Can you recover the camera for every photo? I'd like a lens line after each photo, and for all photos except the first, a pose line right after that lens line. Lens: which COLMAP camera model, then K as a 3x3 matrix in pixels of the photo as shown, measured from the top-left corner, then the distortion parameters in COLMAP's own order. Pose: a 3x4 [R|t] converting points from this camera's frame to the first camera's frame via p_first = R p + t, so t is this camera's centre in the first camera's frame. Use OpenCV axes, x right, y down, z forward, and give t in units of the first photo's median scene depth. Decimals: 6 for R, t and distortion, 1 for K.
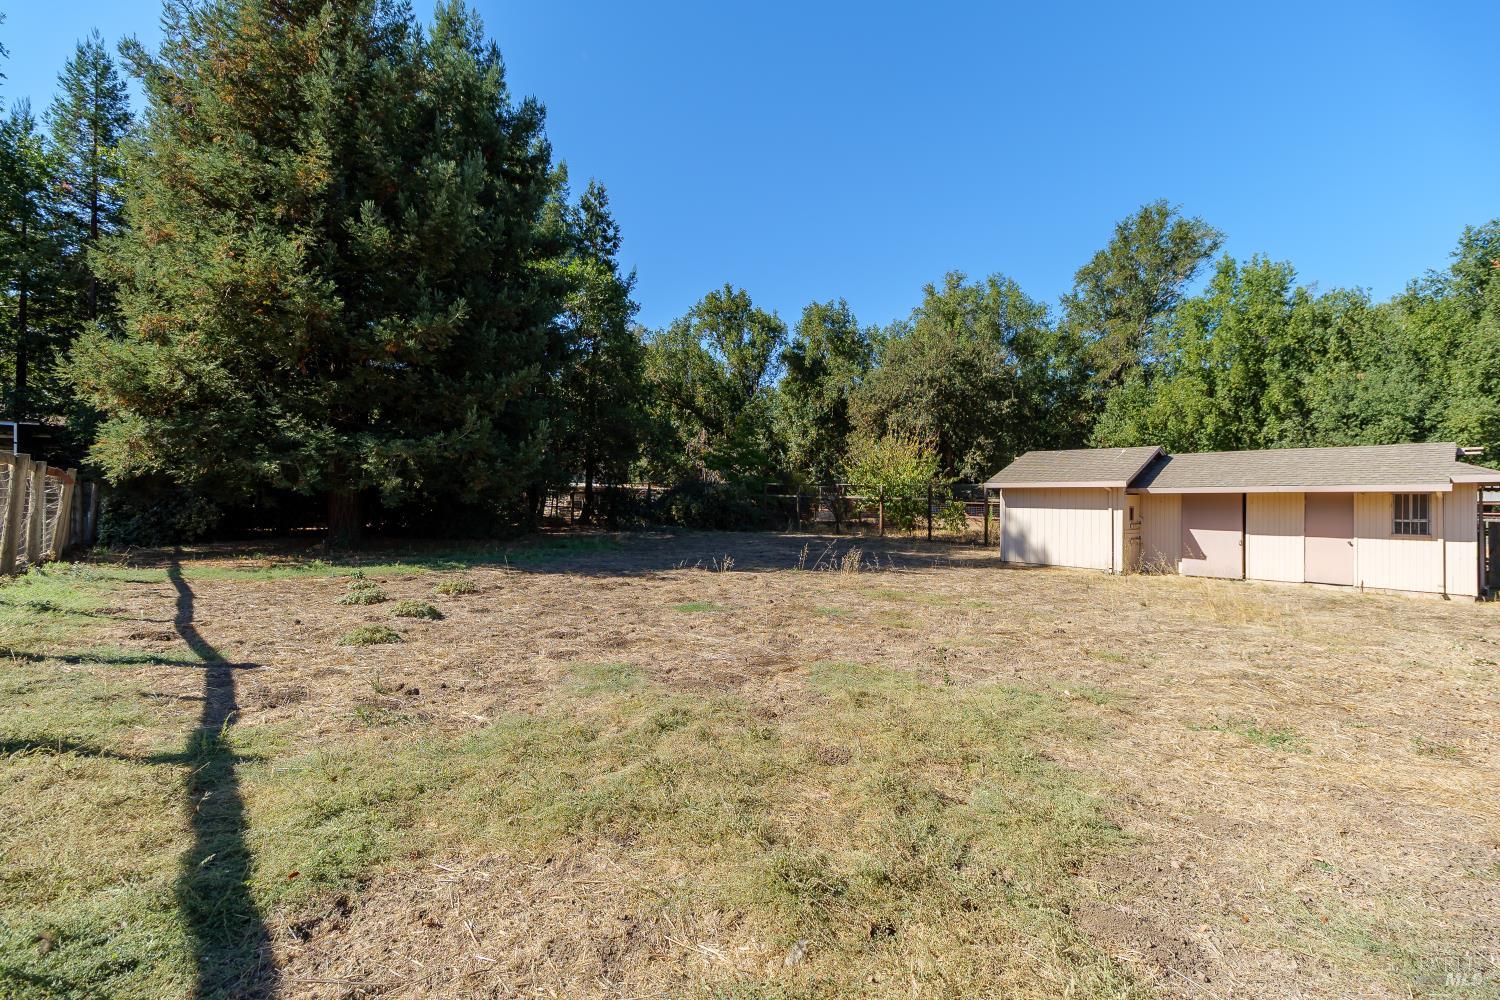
lens RADIAL K [[654.9, 0, 750.0], [0, 654.9, 500.0], [0, 0, 1]] dist [-0.003576, -0.000498]
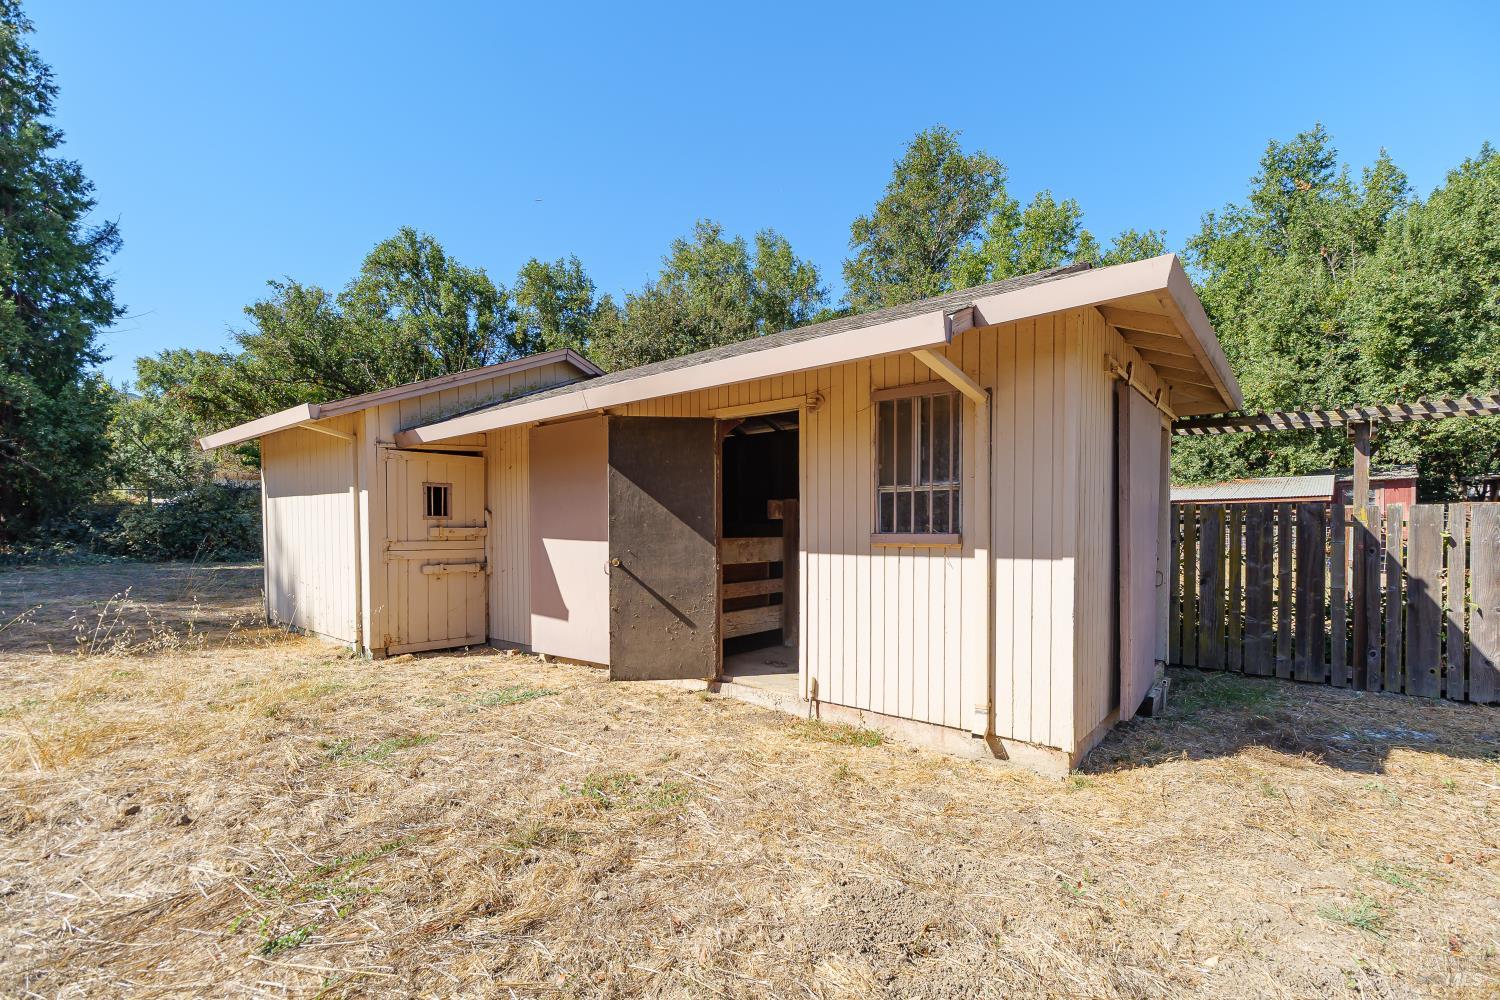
lens RADIAL K [[688.8, 0, 757.6], [0, 688.8, 550.1], [0, 0, 1]] dist [-0.005190, -0.000638]
pose [[0.986553, -0.012432, 0.162965, 0.376419], [0.008082, 0.999594, 0.027329, 0.021202], [-0.163239, -0.025645, 0.986253, 0.300779]]
